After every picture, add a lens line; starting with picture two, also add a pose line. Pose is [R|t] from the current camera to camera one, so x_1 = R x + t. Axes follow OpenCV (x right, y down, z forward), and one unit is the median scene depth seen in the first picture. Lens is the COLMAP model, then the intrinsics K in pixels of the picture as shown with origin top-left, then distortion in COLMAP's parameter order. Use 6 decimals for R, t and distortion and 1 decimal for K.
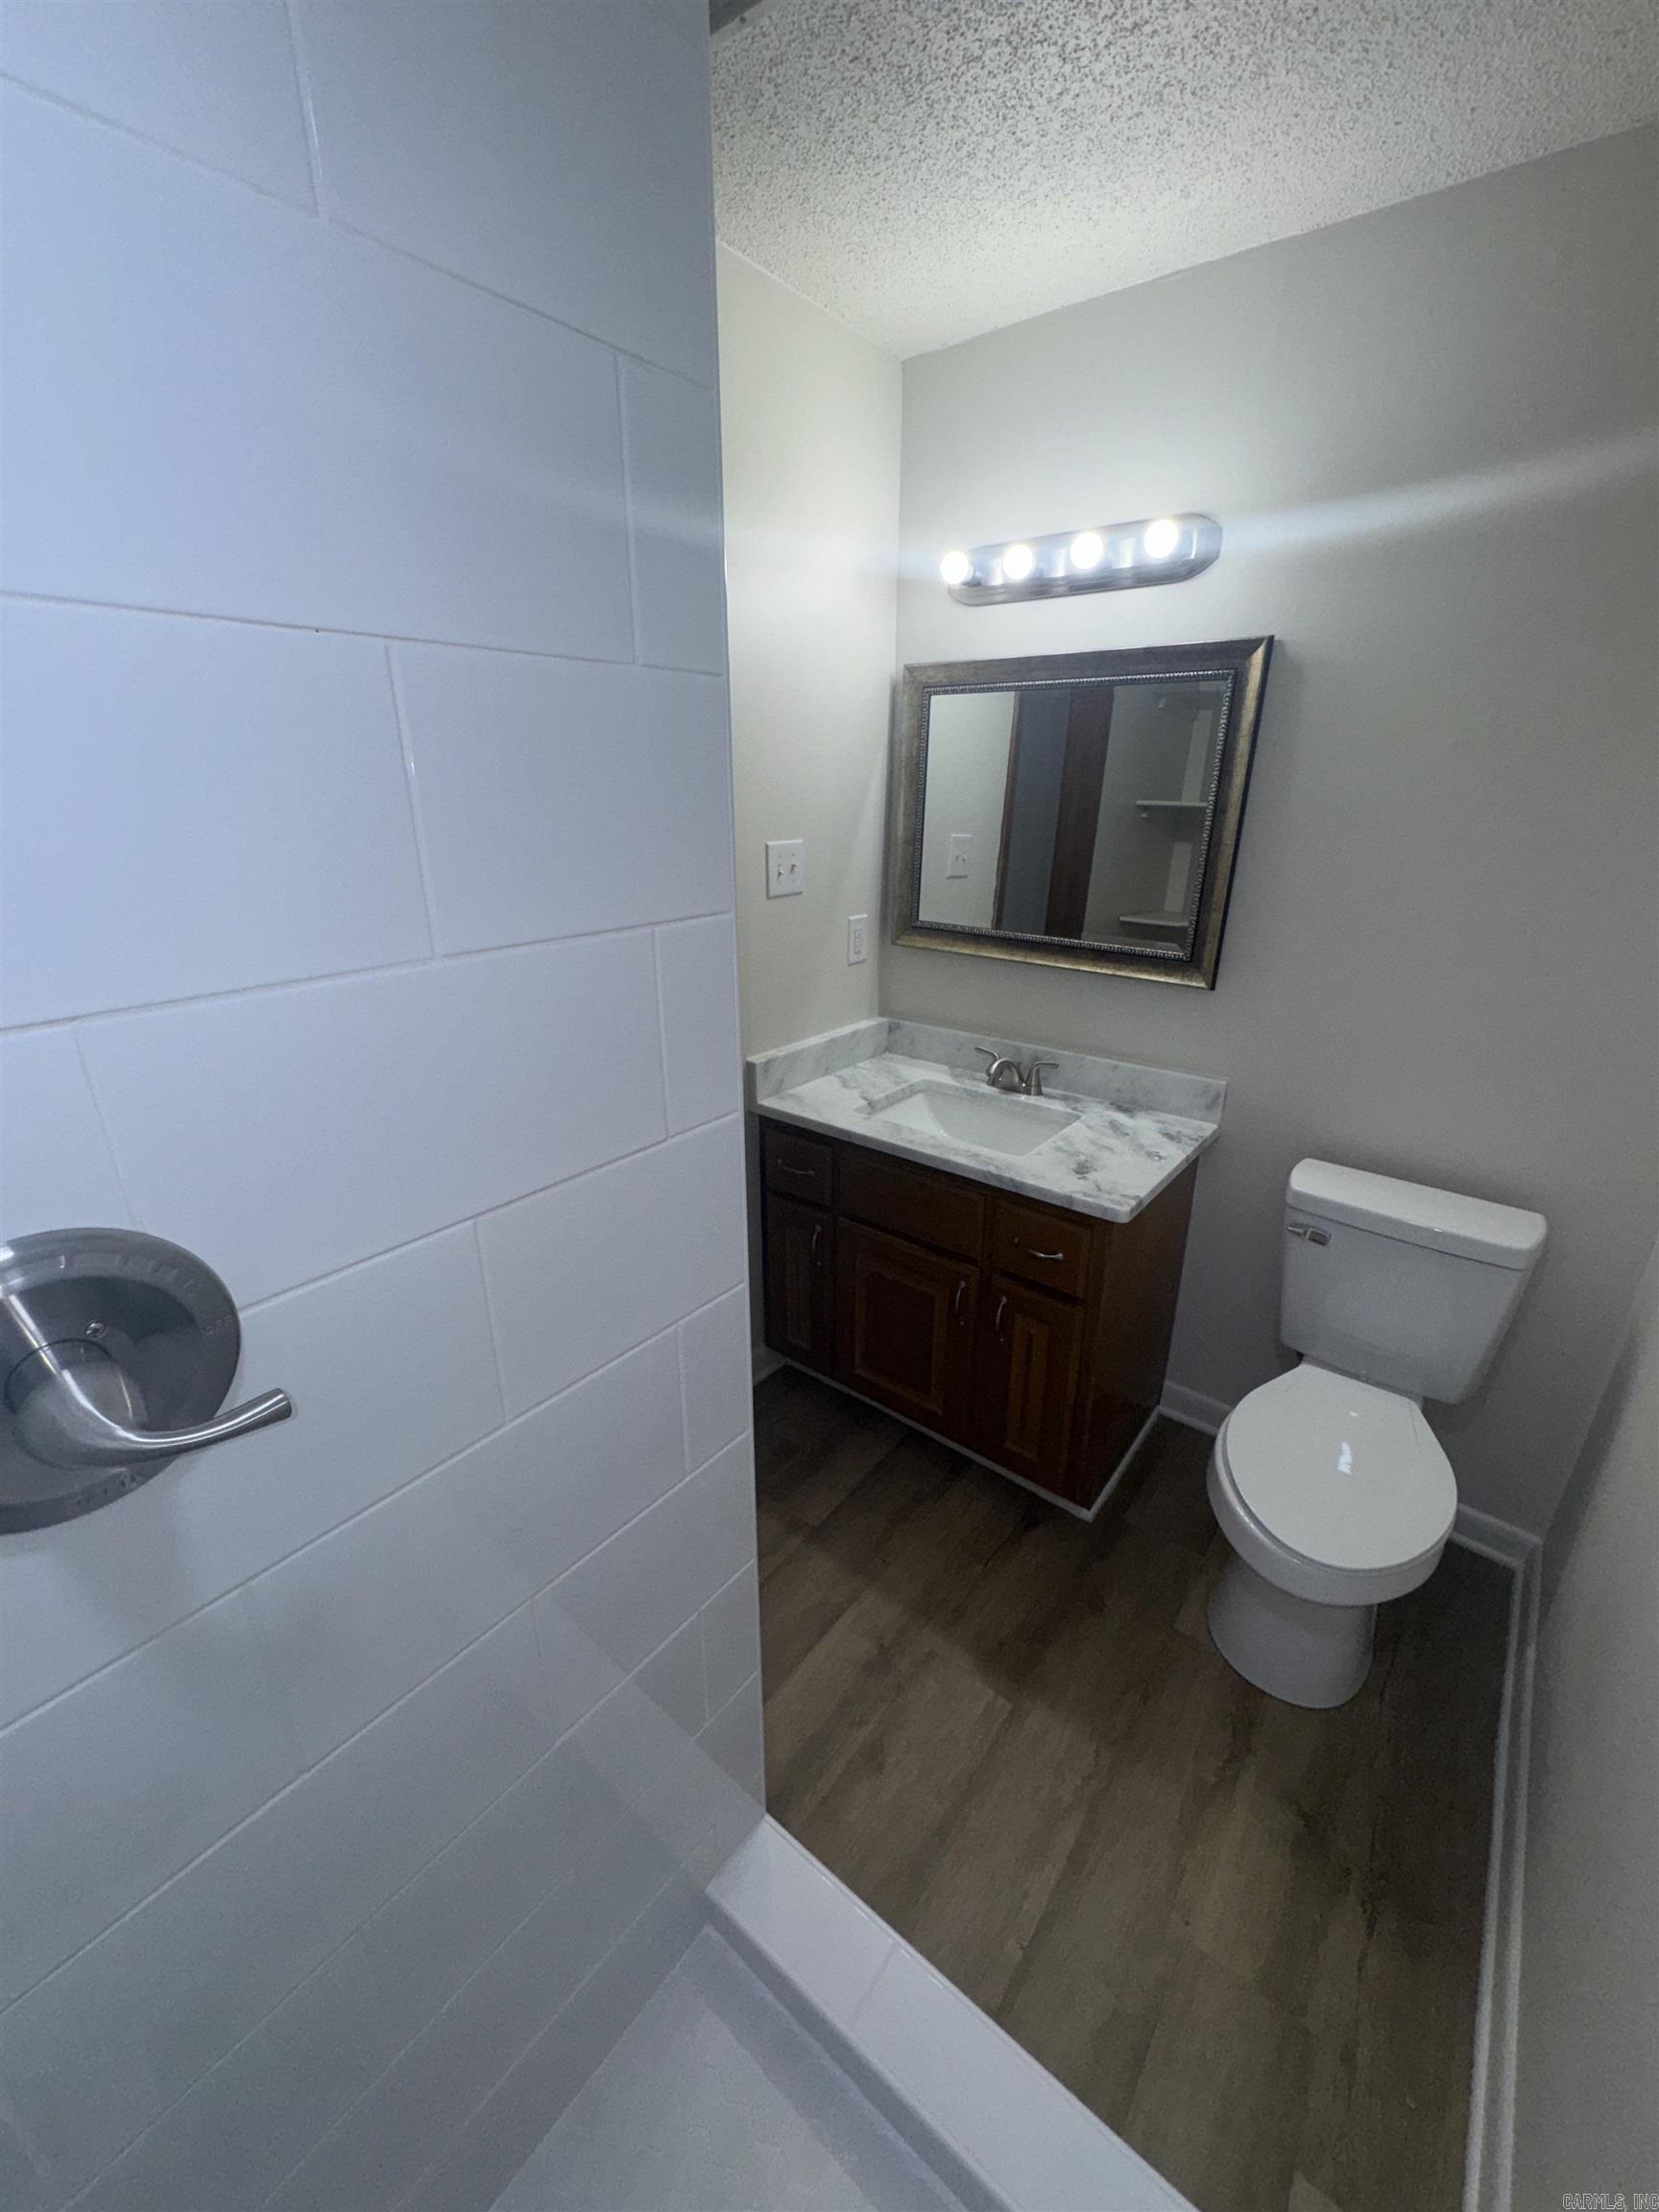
lens RADIAL K [[885.4, 0, 829.5], [0, 885.4, 1106.0], [0, 0, 1]] dist [-0.001472, 0.000280]
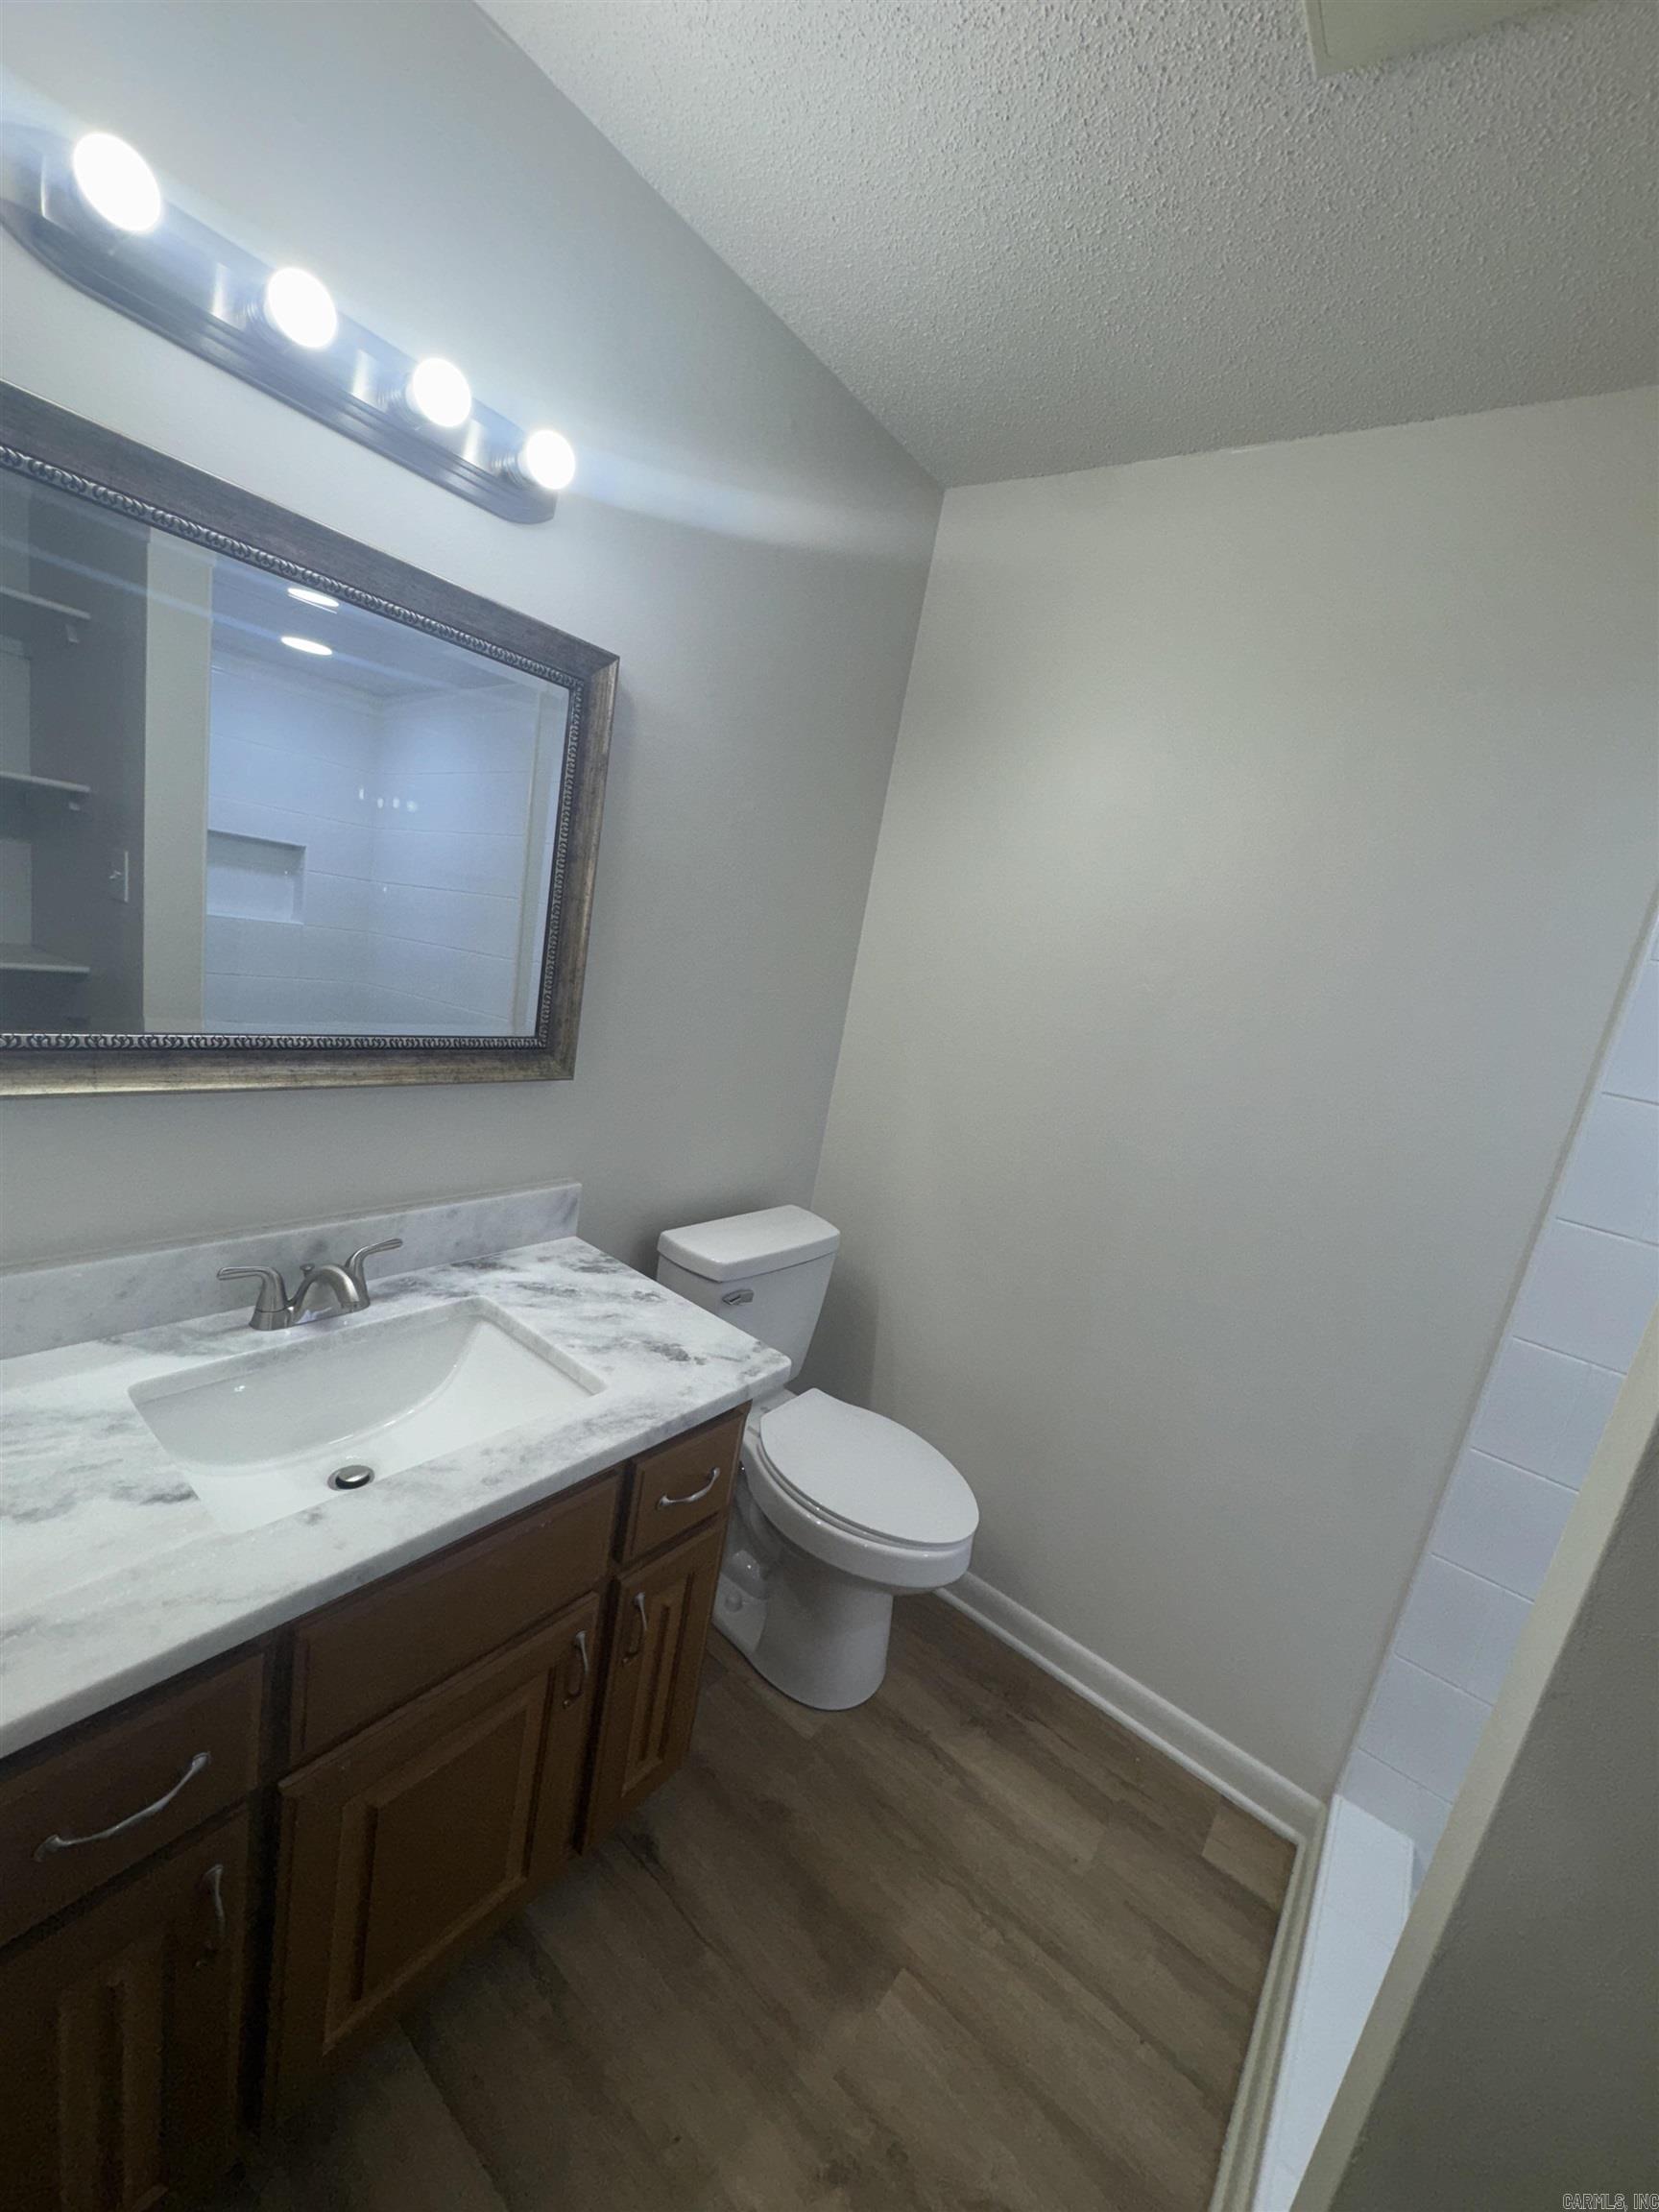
lens RADIAL K [[885.4, 0, 829.5], [0, 885.4, 1106.0], [0, 0, 1]] dist [-0.001472, 0.000280]
pose [[-0.019790, -0.213146, 0.976820, -0.345056], [0.175914, 0.961027, 0.213264, -0.229956], [-0.984207, 0.176057, 0.018476, 0.739408]]
